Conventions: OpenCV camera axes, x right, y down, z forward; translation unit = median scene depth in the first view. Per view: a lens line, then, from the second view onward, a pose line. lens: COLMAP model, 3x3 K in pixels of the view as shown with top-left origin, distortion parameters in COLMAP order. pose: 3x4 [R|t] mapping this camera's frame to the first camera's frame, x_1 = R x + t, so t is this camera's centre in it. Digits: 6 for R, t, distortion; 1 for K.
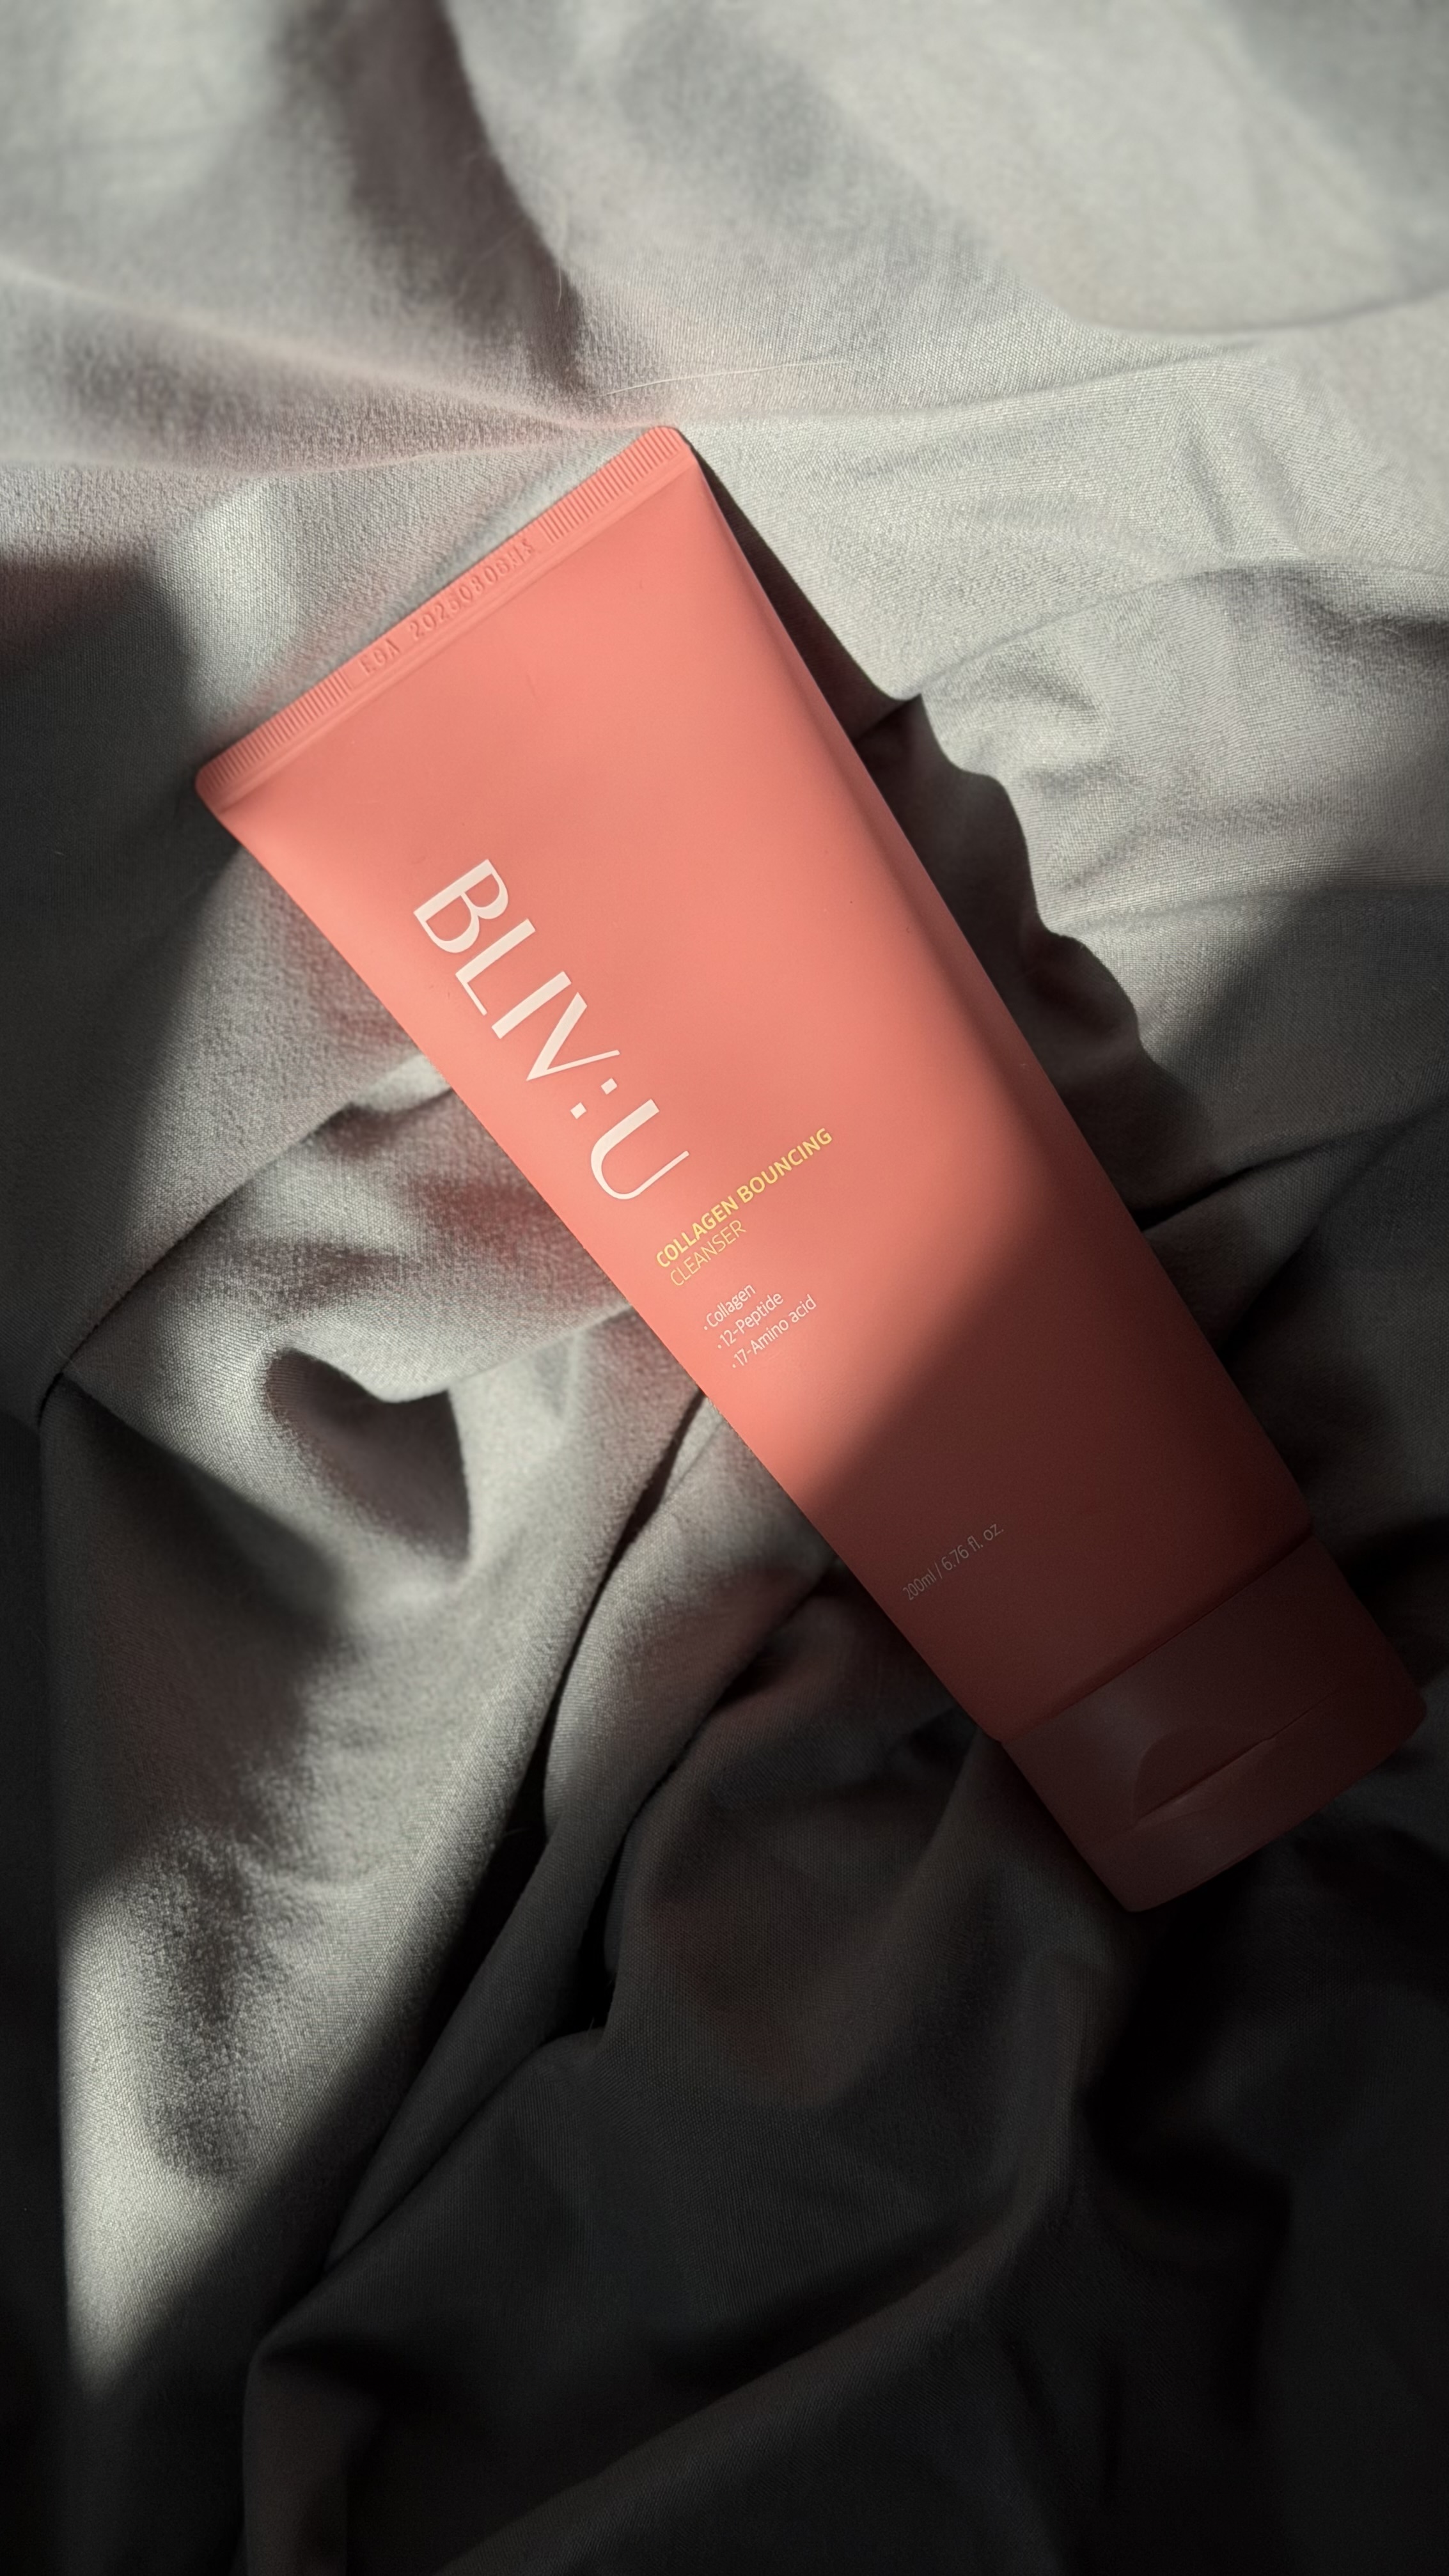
lens RADIAL K [[3850.6, 0, 724.9], [0, 3850.6, 1296.7], [0, 0, 1]] dist [0.268822, 0.000000]
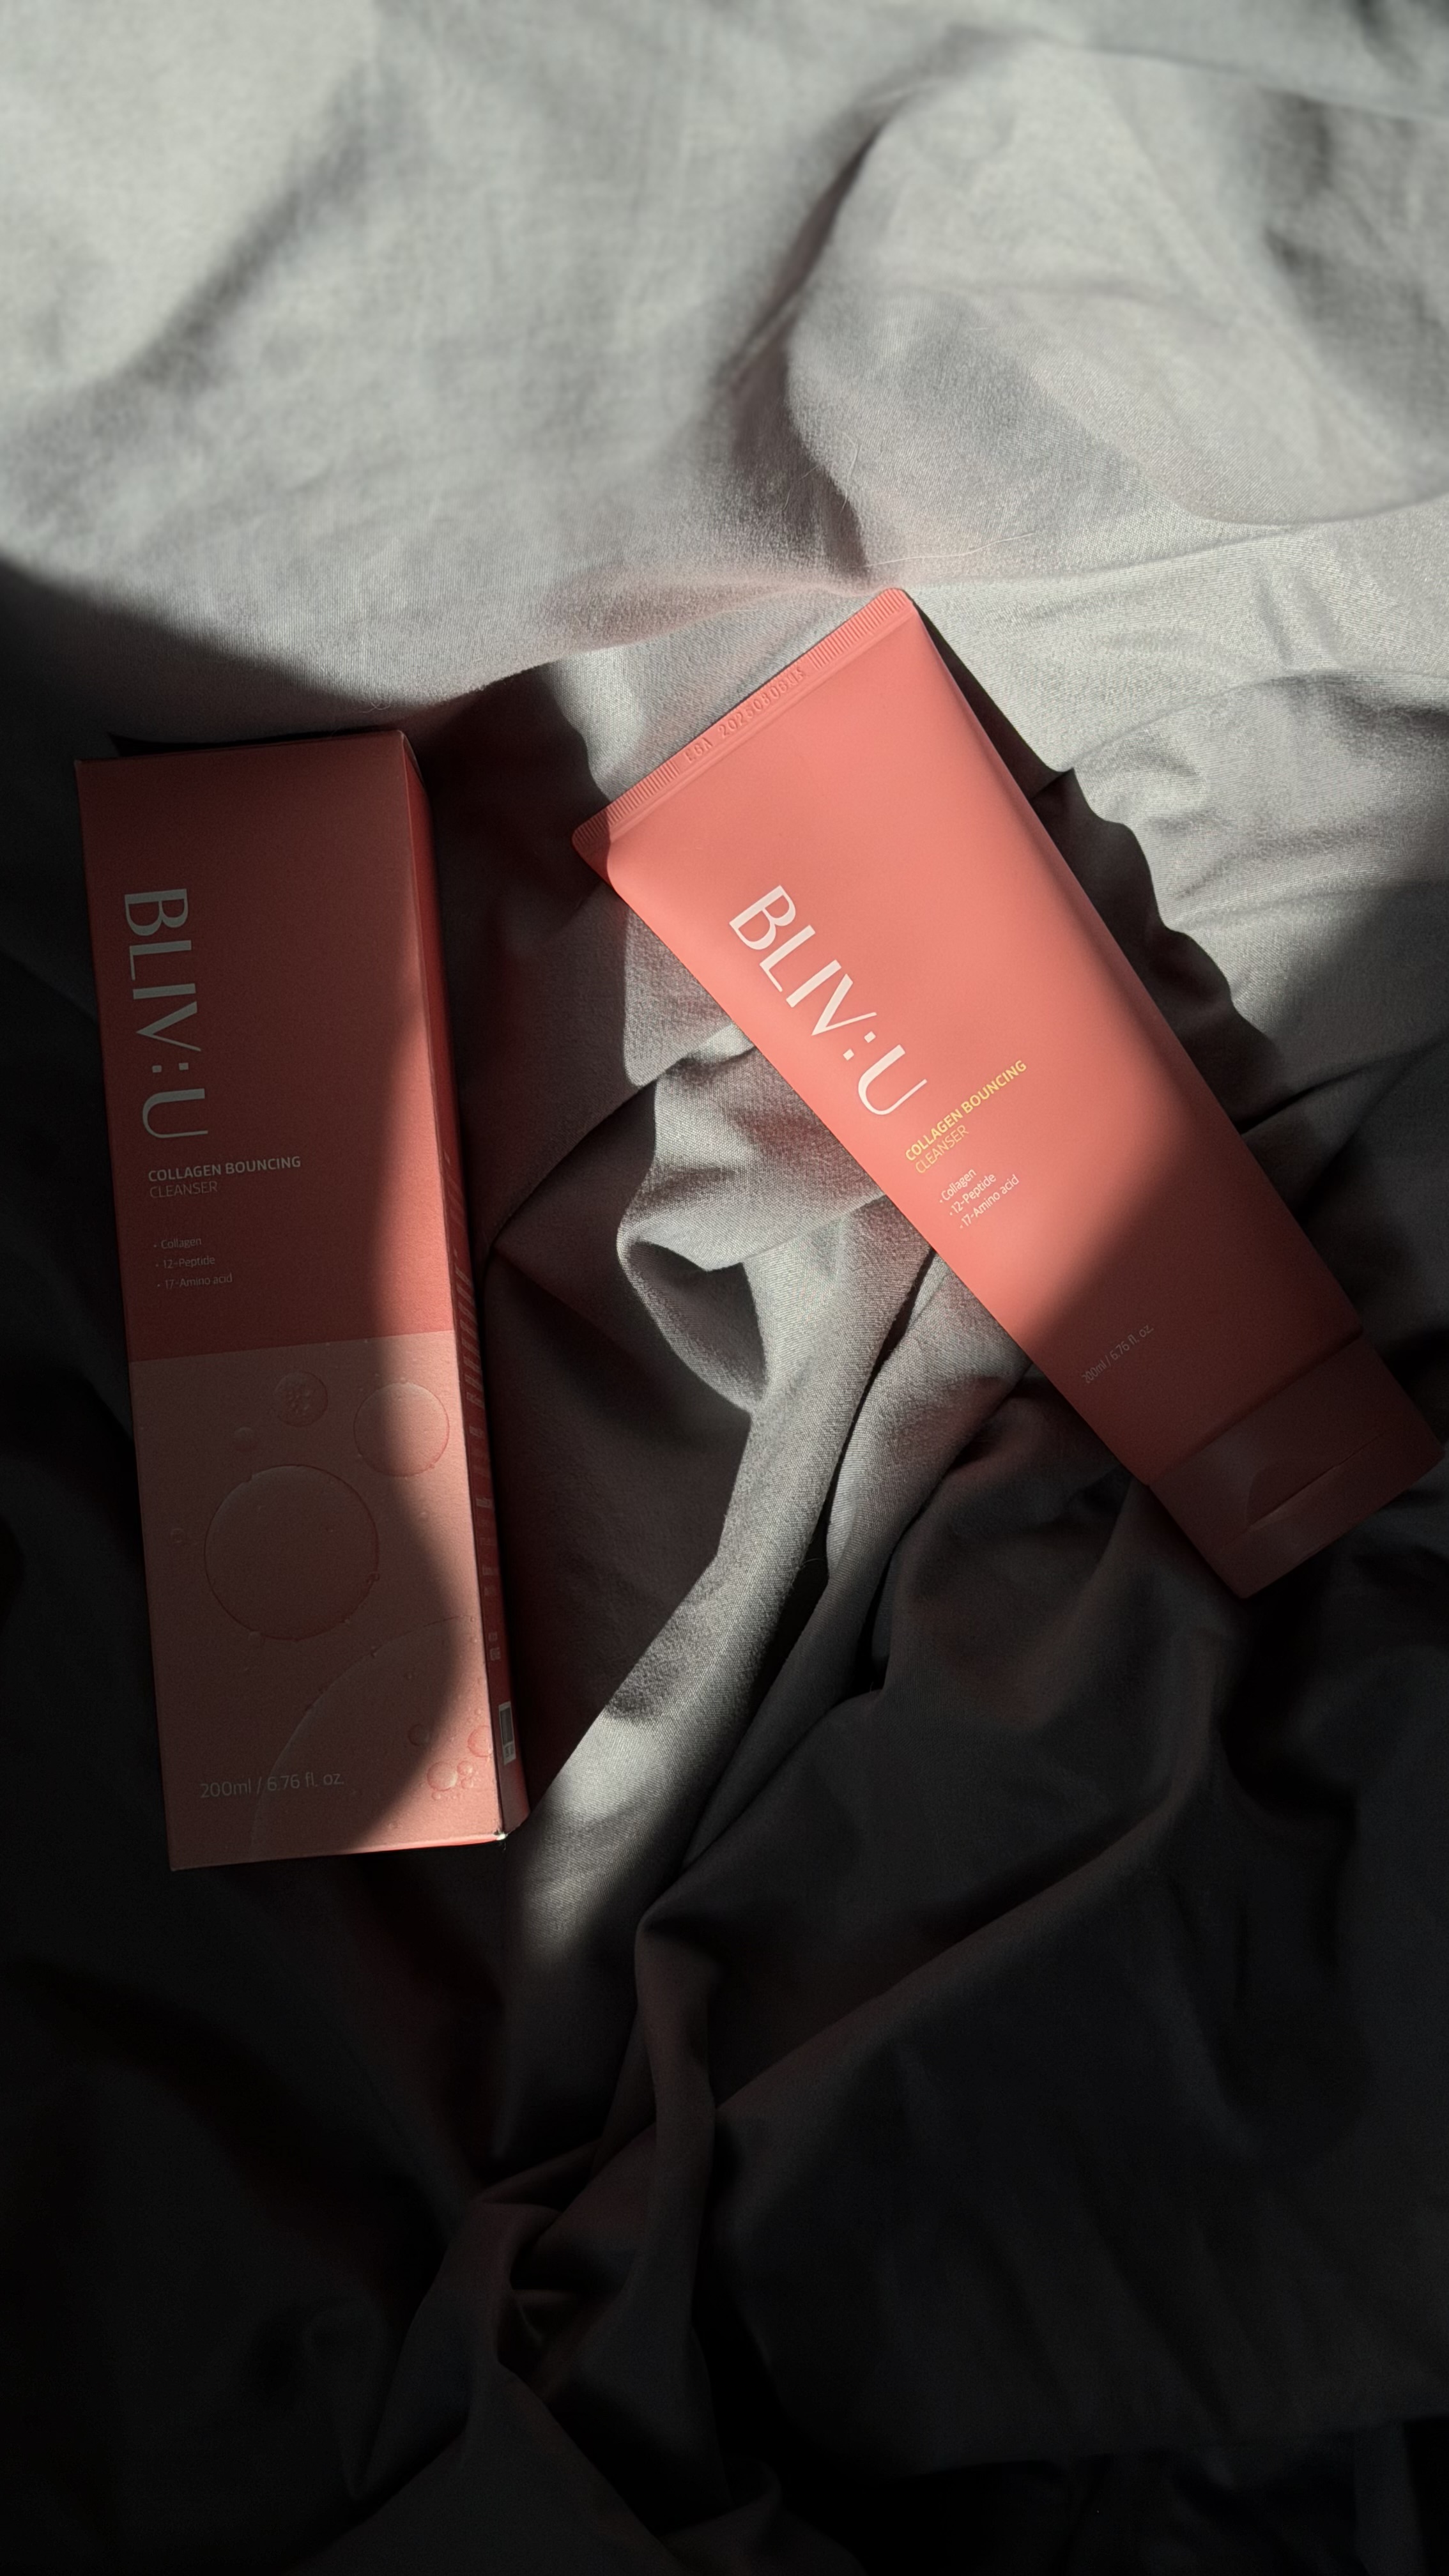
lens RADIAL K [[3850.4, 0, 743.2], [0, 3850.4, 1271.7], [0, 0, 1]] dist [0.268822, 0.000000]
pose [[0.999745, -0.019334, 0.011697, -0.095338], [0.019854, 0.998738, -0.046139, 0.098356], [-0.010790, 0.046359, 0.998867, -0.440466]]
